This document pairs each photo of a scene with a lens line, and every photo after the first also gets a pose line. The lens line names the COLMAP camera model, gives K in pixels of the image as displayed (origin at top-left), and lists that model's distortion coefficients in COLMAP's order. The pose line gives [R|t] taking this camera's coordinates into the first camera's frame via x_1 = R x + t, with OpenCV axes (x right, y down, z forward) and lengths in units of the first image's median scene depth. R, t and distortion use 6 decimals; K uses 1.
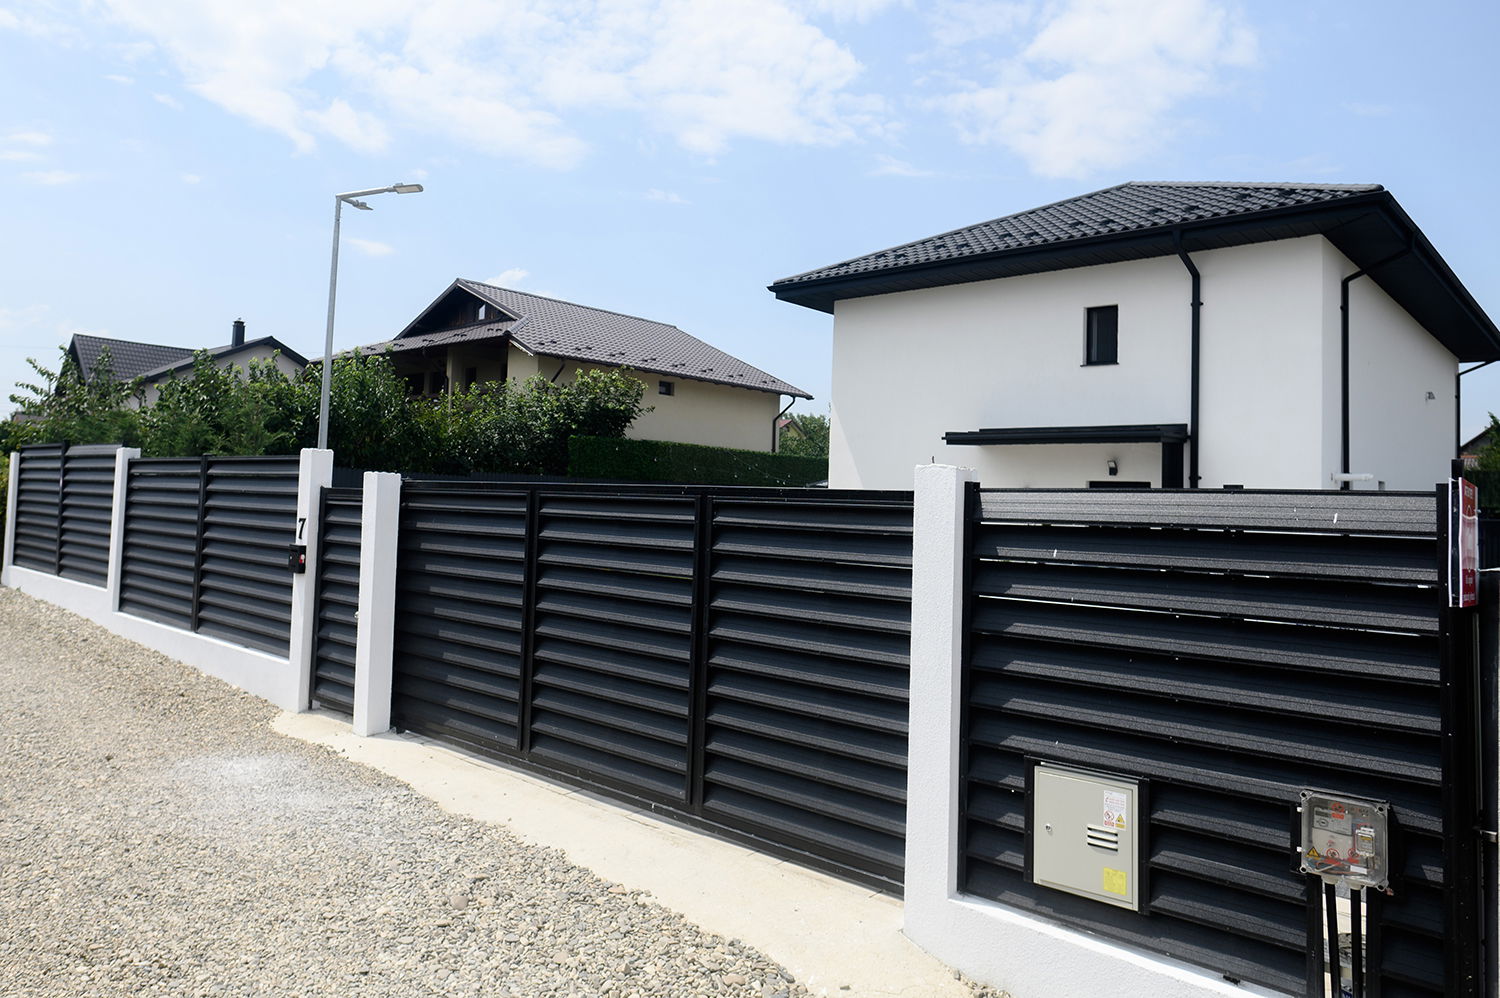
lens RADIAL K [[929.3, 0, 750.5], [0, 929.3, 452.4], [0, 0, 1]] dist [0.005075, 0.000444]
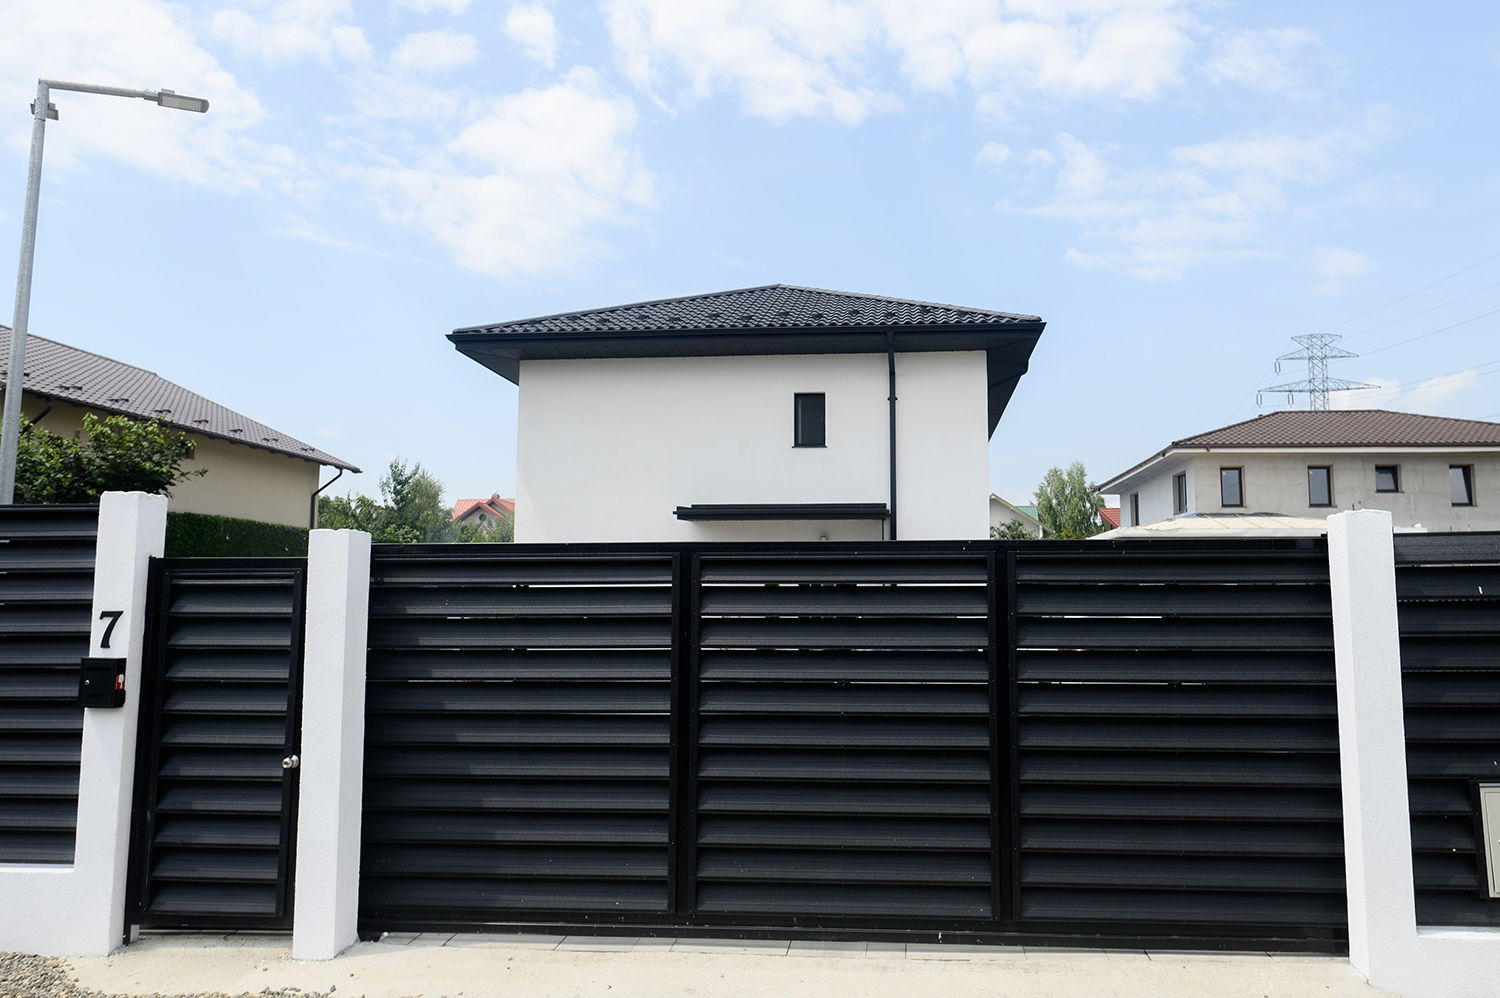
lens RADIAL K [[928.4, 0, 750.0], [0, 928.4, 499.0], [0, 0, 1]] dist [0.006833, -0.001967]
pose [[0.812839, 0.030026, 0.581714, -0.251481], [-0.002905, 0.998867, -0.047499, 0.013511], [-0.582482, 0.036919, 0.812005, 0.147458]]
